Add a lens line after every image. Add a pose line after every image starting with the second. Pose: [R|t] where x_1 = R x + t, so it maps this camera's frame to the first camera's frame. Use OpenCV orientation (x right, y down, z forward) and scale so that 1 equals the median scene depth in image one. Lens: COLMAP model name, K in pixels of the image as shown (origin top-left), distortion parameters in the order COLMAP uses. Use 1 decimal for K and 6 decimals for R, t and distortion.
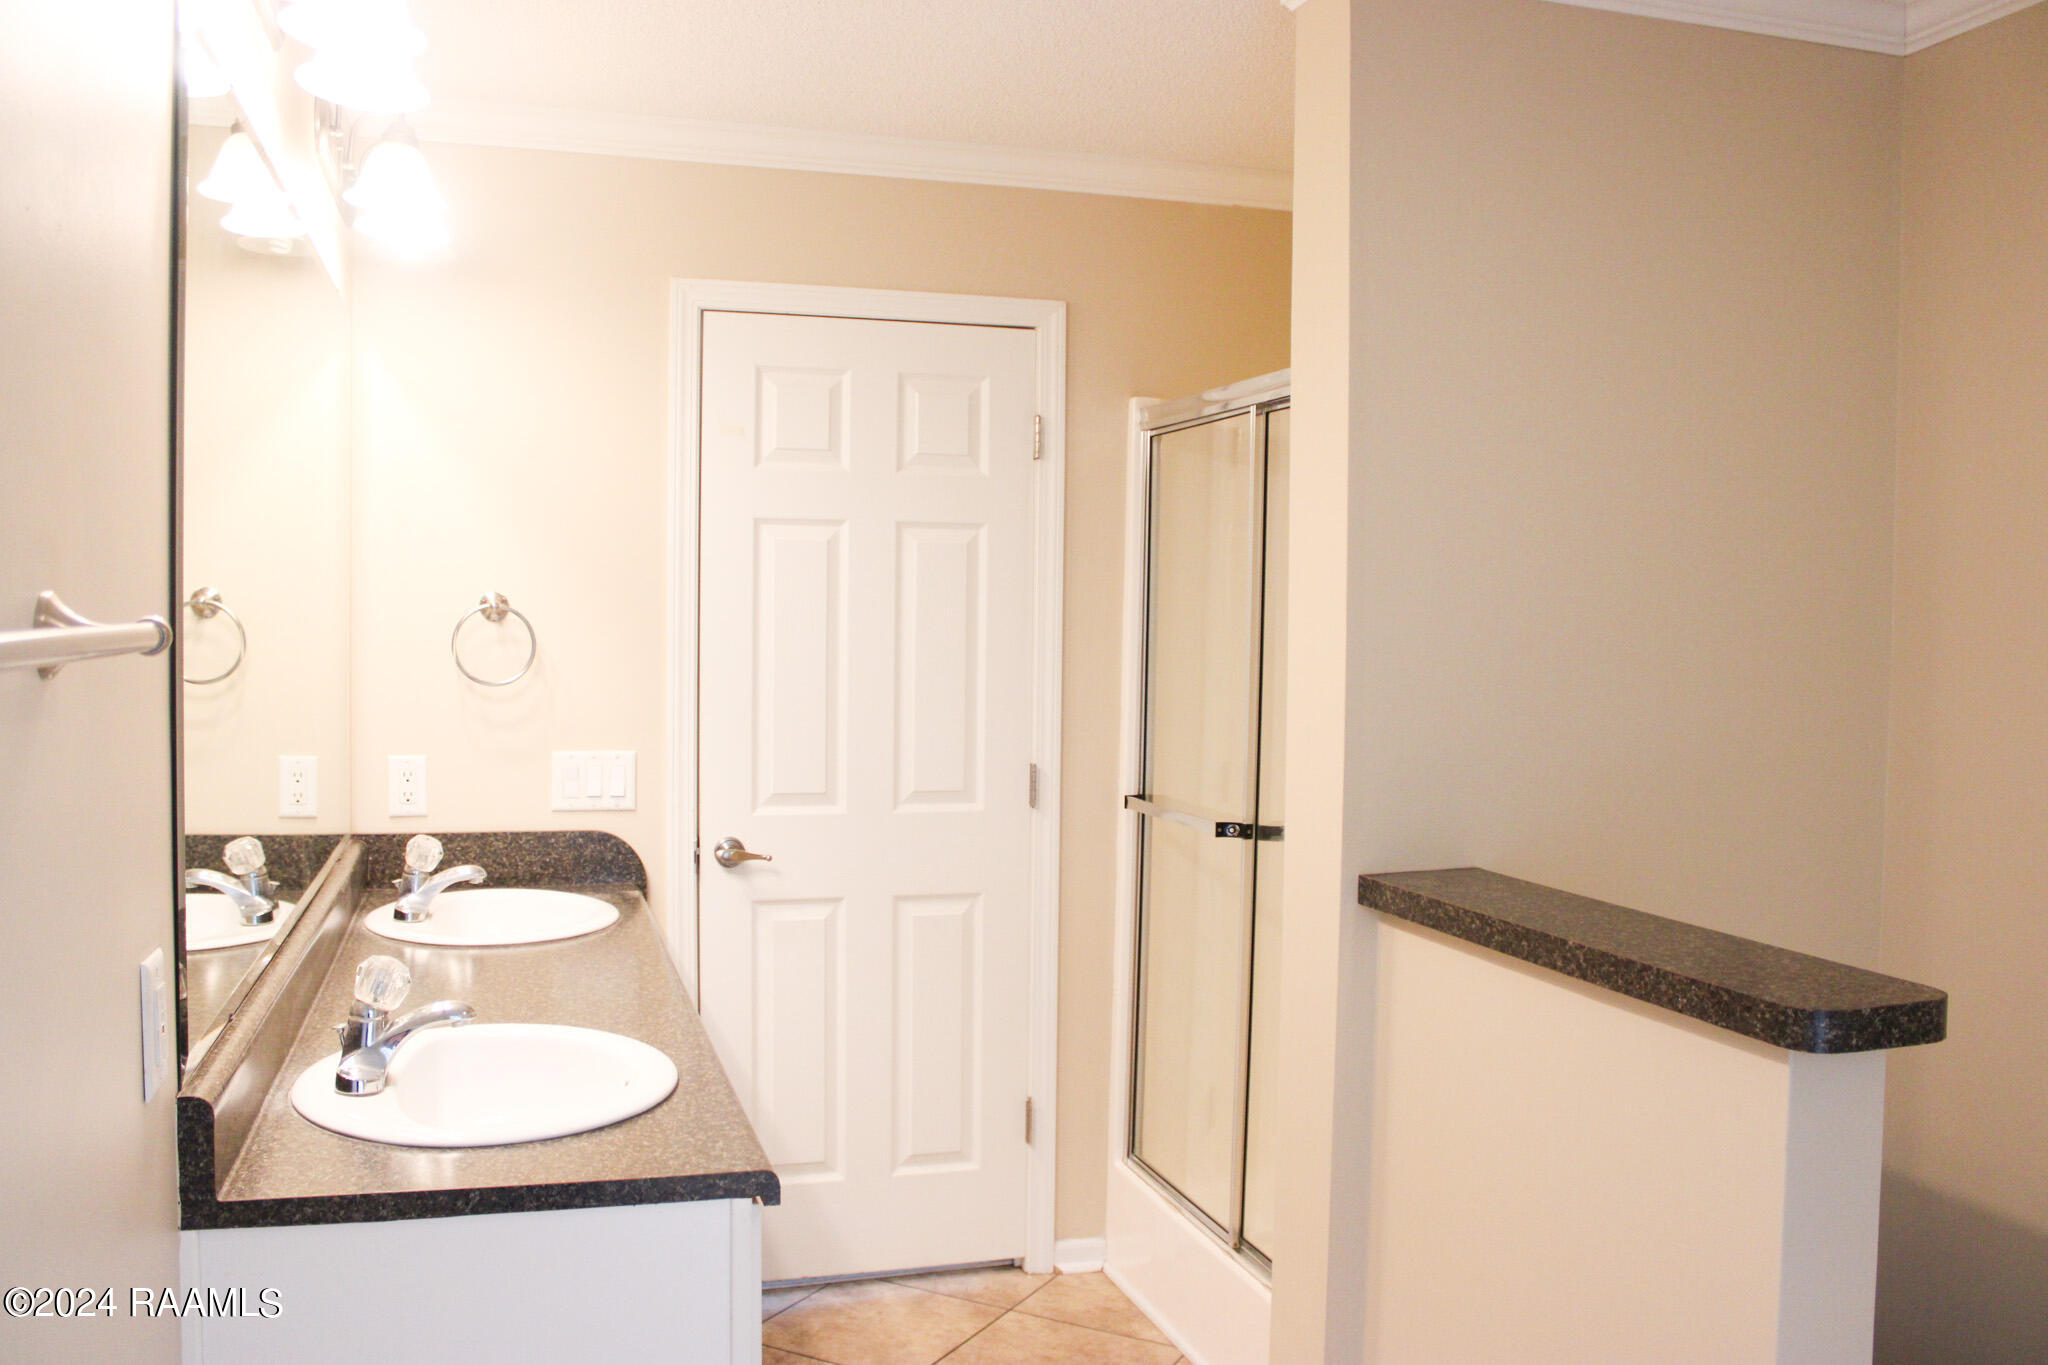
lens RADIAL K [[1759.8, 0, 1024.0], [0, 1759.8, 682.5], [0, 0, 1]] dist [-0.177635, 0.161345]
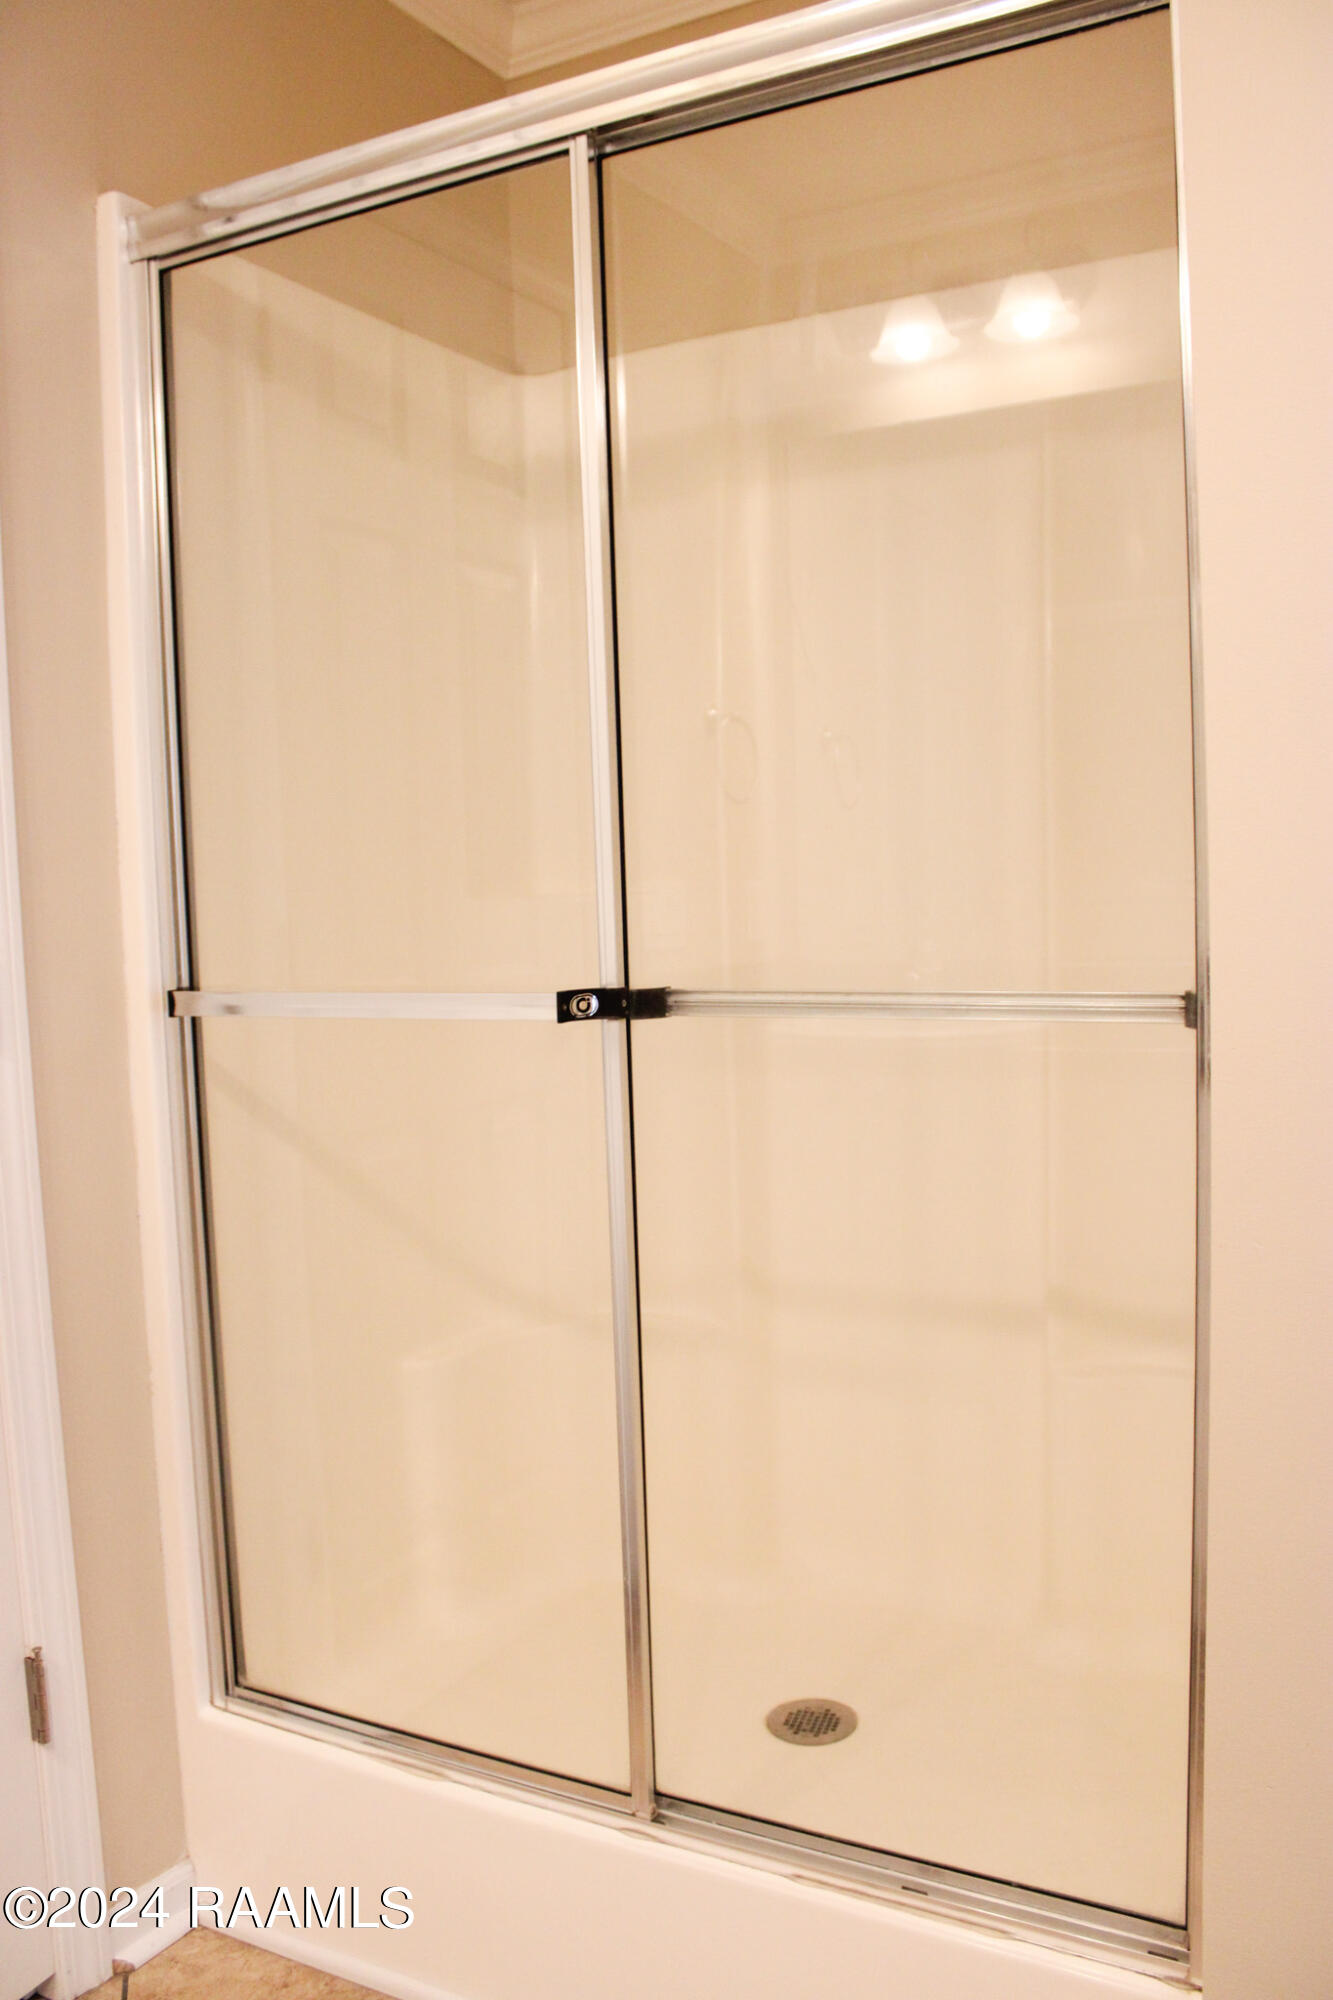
lens RADIAL K [[1718.6, 0, 666.5], [0, 1718.6, 1000.0], [0, 0, 1]] dist [-0.177635, 0.161345]
pose [[0.716676, -0.093495, 0.691111, -0.180388], [0.072405, 0.995593, 0.059603, 0.052090], [-0.693637, 0.007323, 0.720287, 0.596729]]
